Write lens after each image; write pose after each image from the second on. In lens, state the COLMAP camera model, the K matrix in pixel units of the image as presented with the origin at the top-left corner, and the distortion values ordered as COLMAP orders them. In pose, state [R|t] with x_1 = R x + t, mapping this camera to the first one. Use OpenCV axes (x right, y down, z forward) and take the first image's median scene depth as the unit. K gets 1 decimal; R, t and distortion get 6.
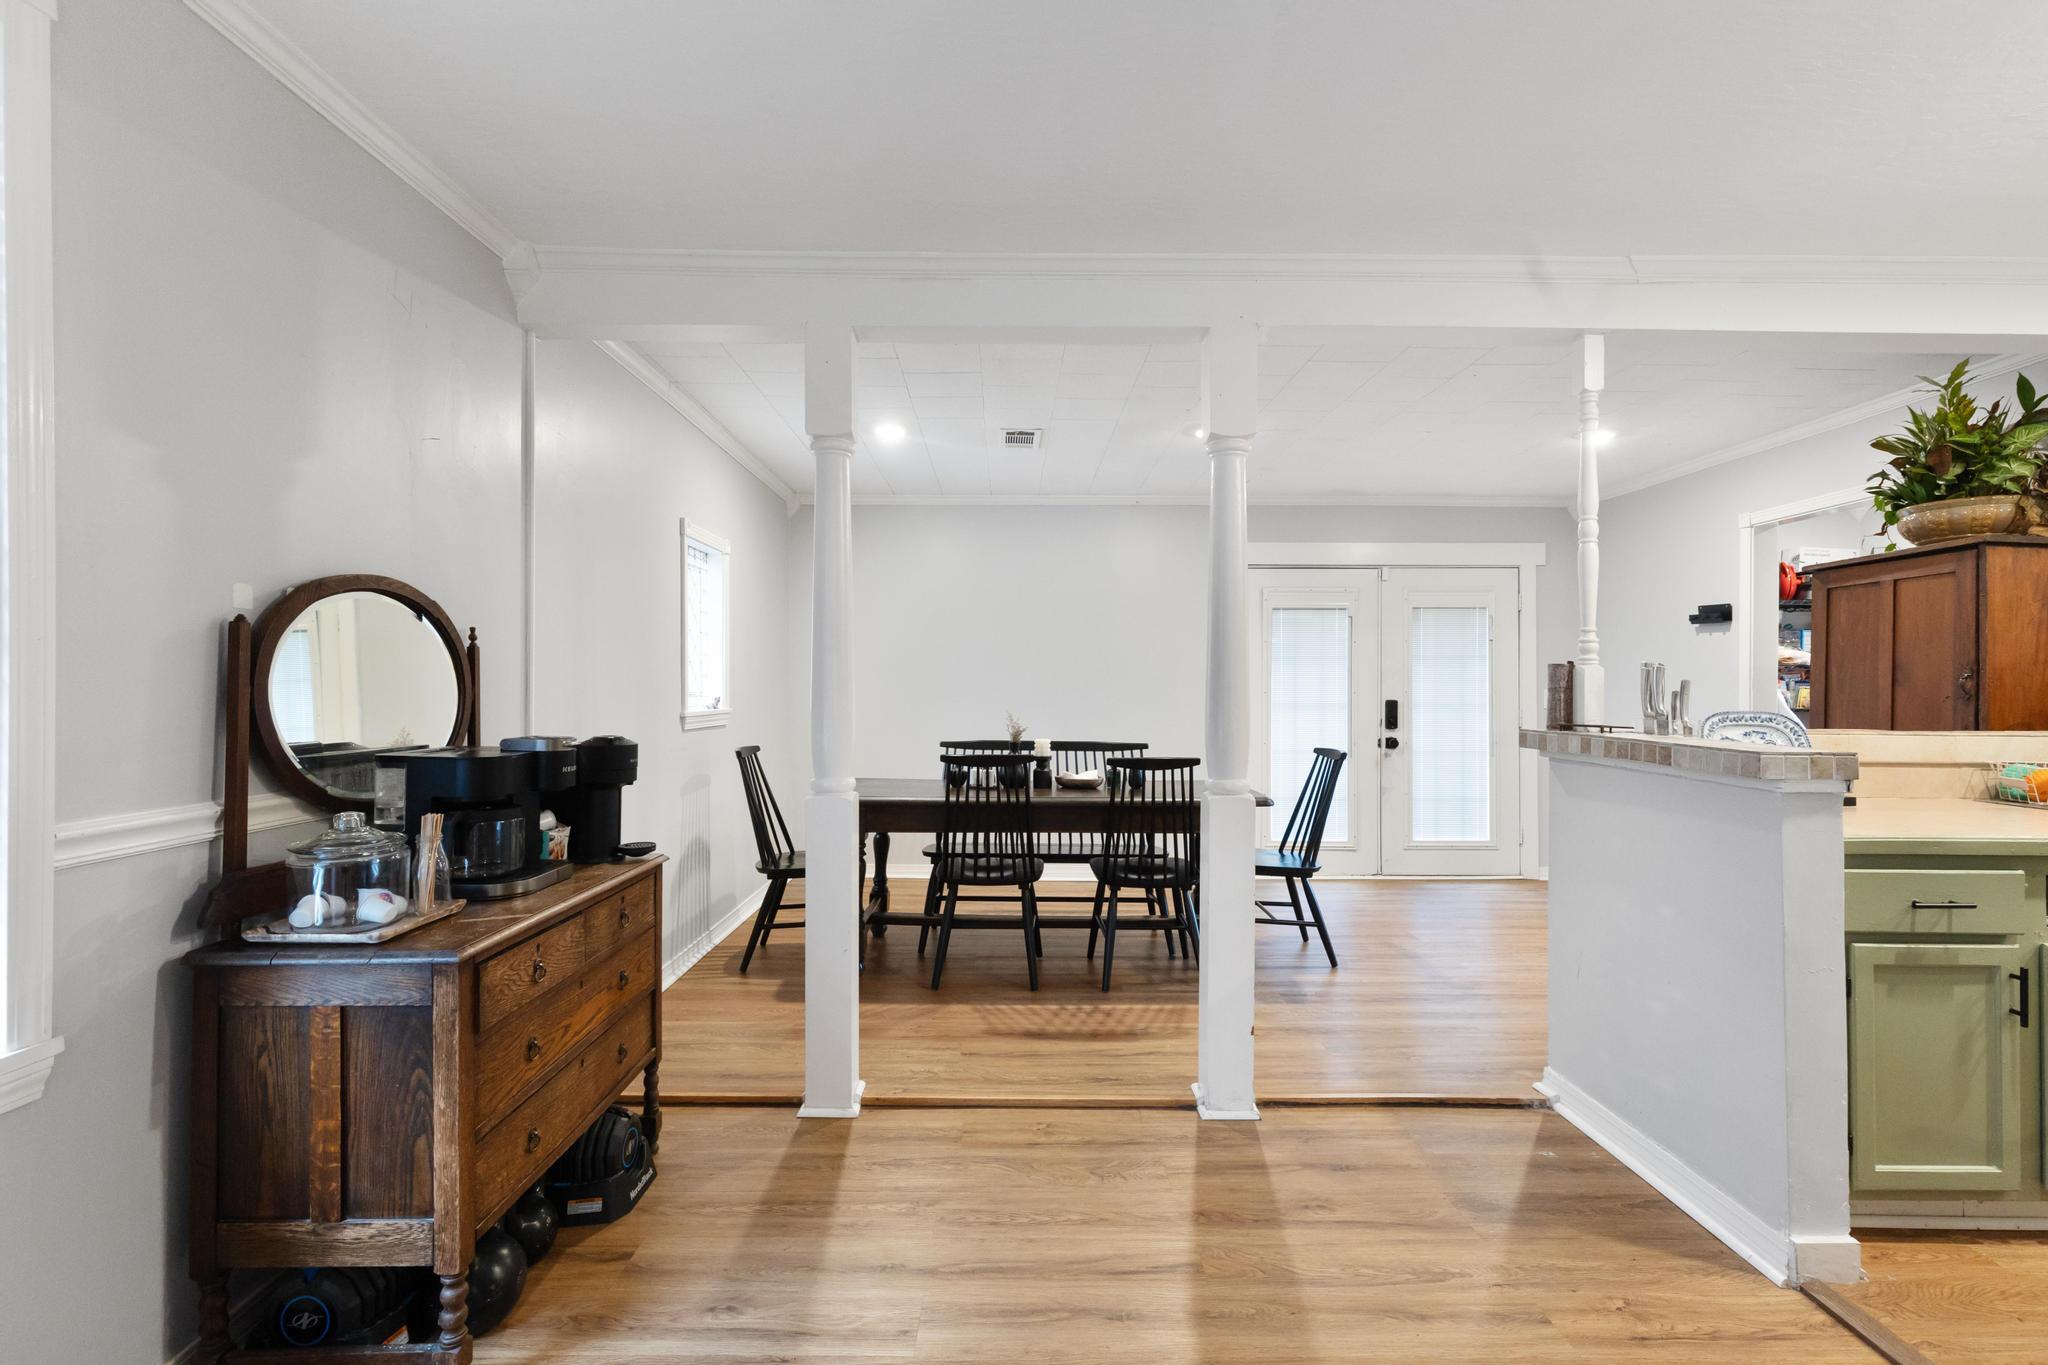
lens RADIAL K [[931.9, 0, 1024.0], [0, 931.9, 682.5], [0, 0, 1]] dist [0.000846, 0.000275]
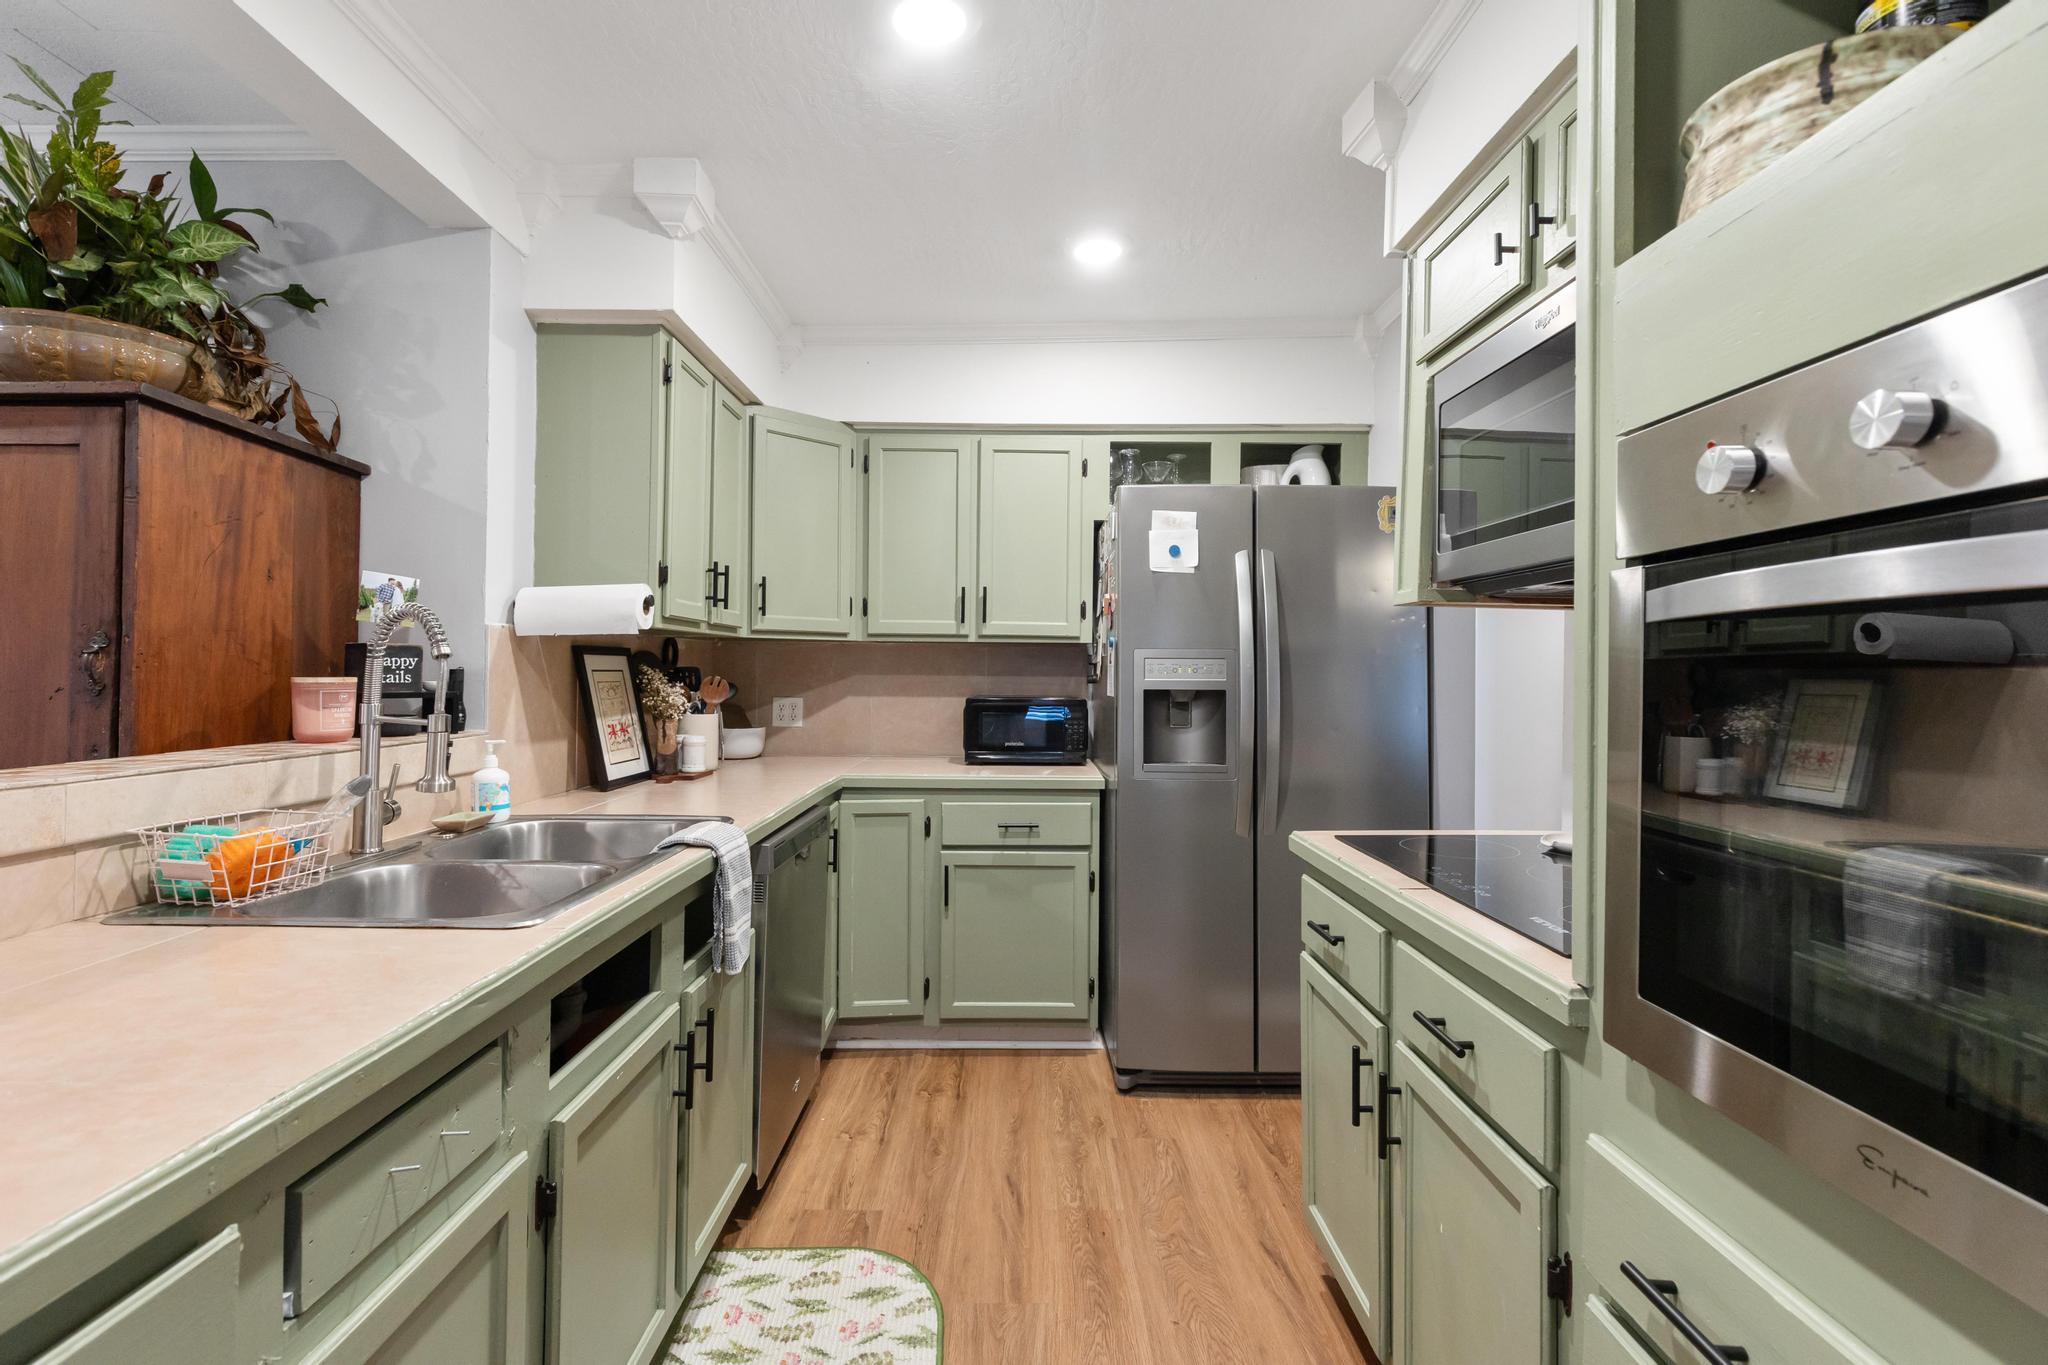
lens RADIAL K [[921.6, 0, 1023.1], [0, 921.6, 664.3], [0, 0, 1]] dist [0.001159, -0.000192]
pose [[0.001111, 0.004330, 0.999990, 0.484787], [-0.014367, 0.999887, -0.004314, -0.003163], [-0.999896, -0.014362, 0.001173, 0.471668]]
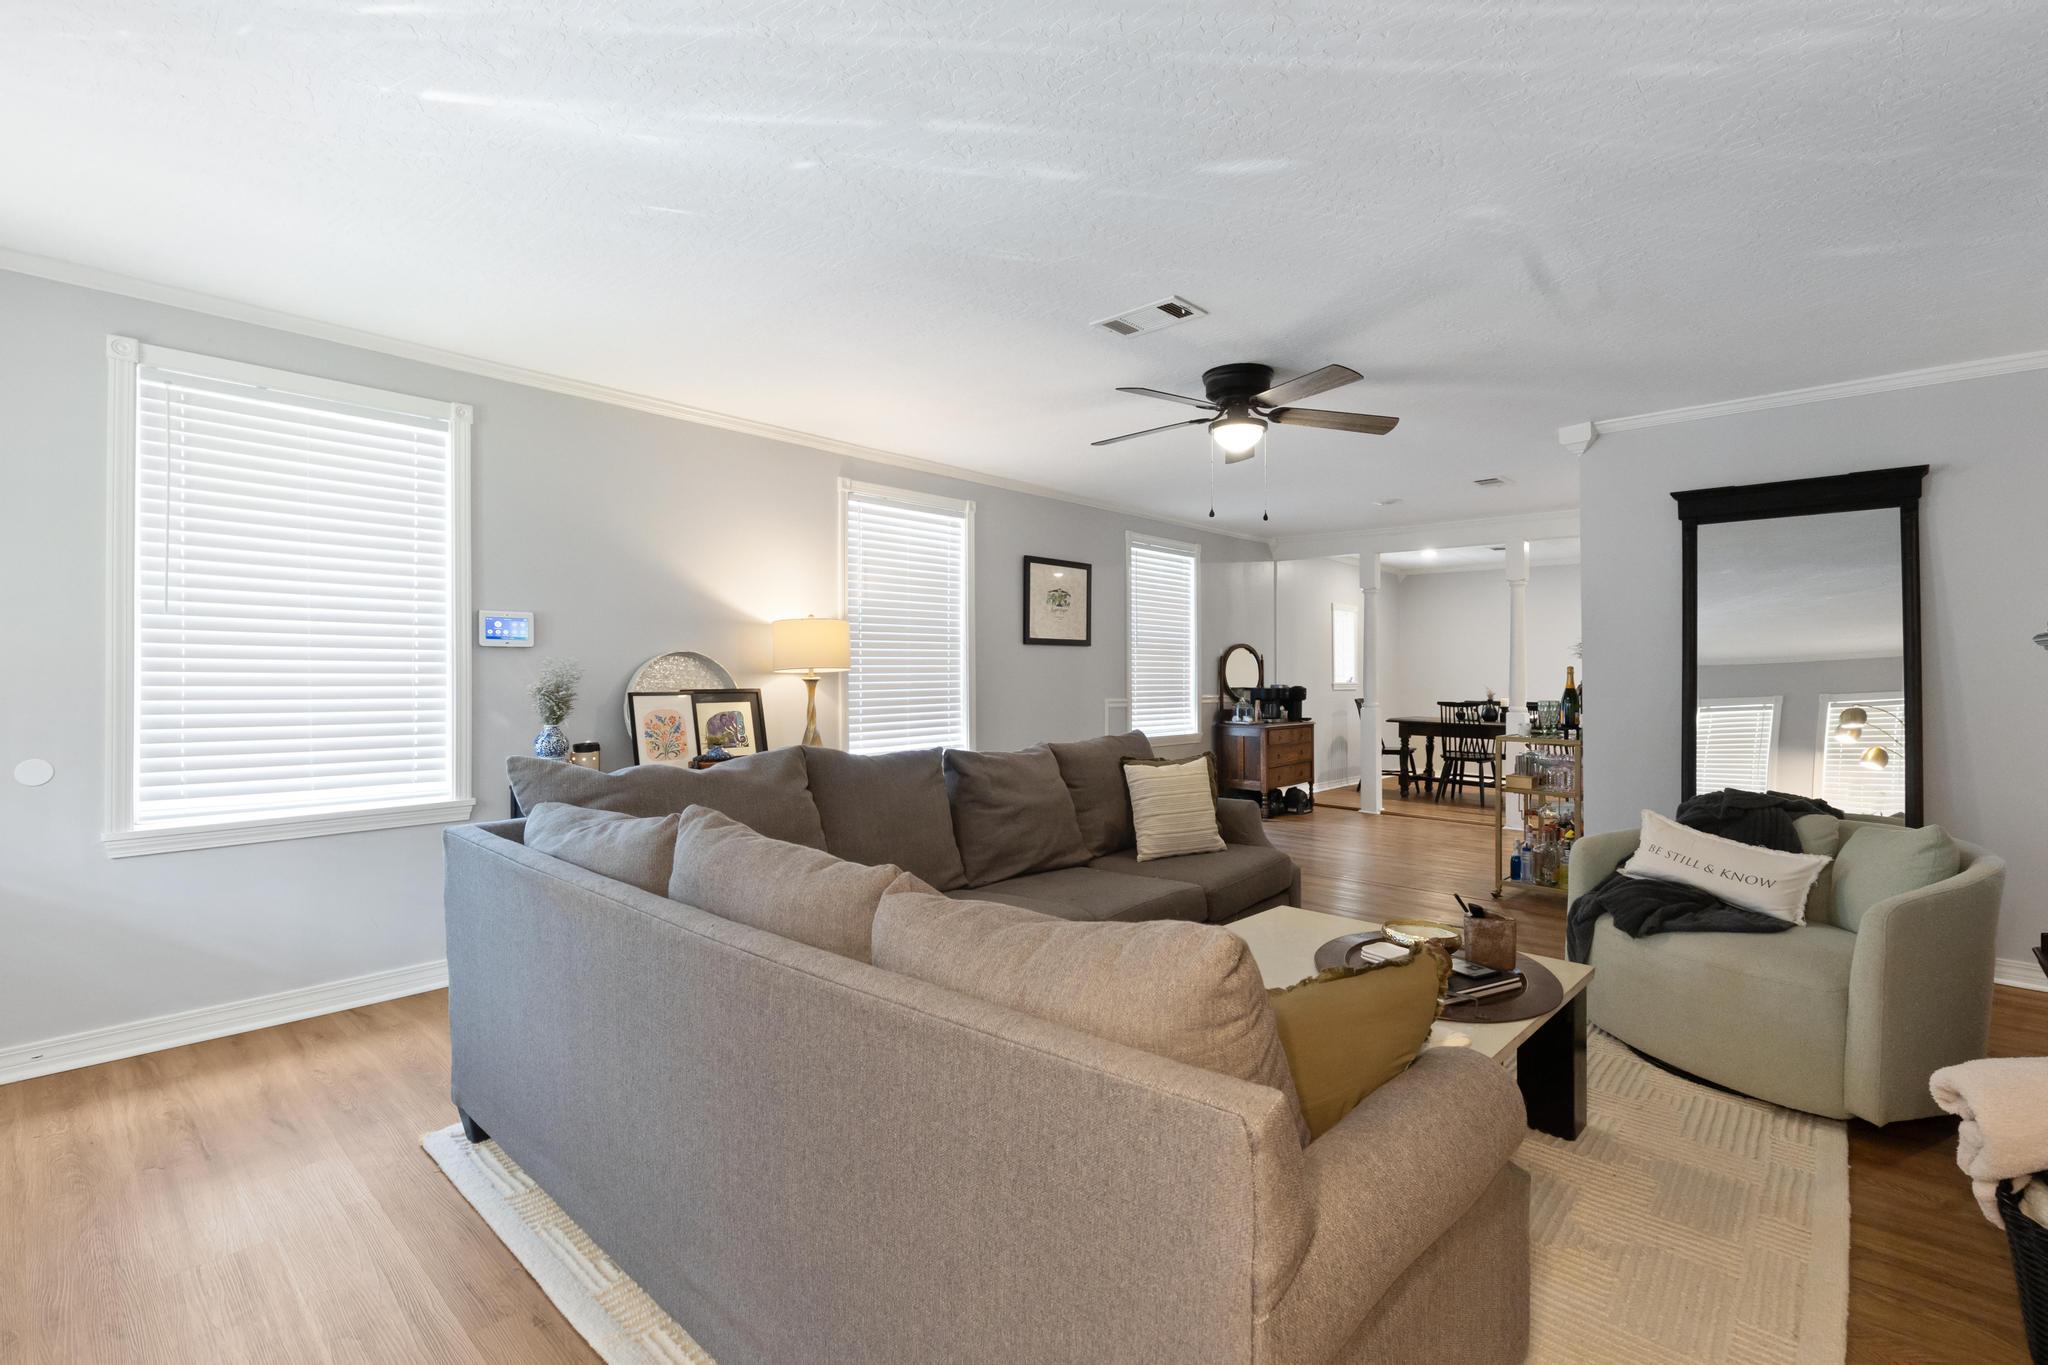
lens RADIAL K [[918.3, 0, 1036.4], [0, 918.3, 639.0], [0, 0, 1]] dist [0.058273, 0.000014]
pose [[0.745771, -0.017649, -0.665968, 0.899291], [-0.004580, 0.999490, -0.031616, -0.002322], [0.666186, 0.026628, 0.745310, -1.779950]]
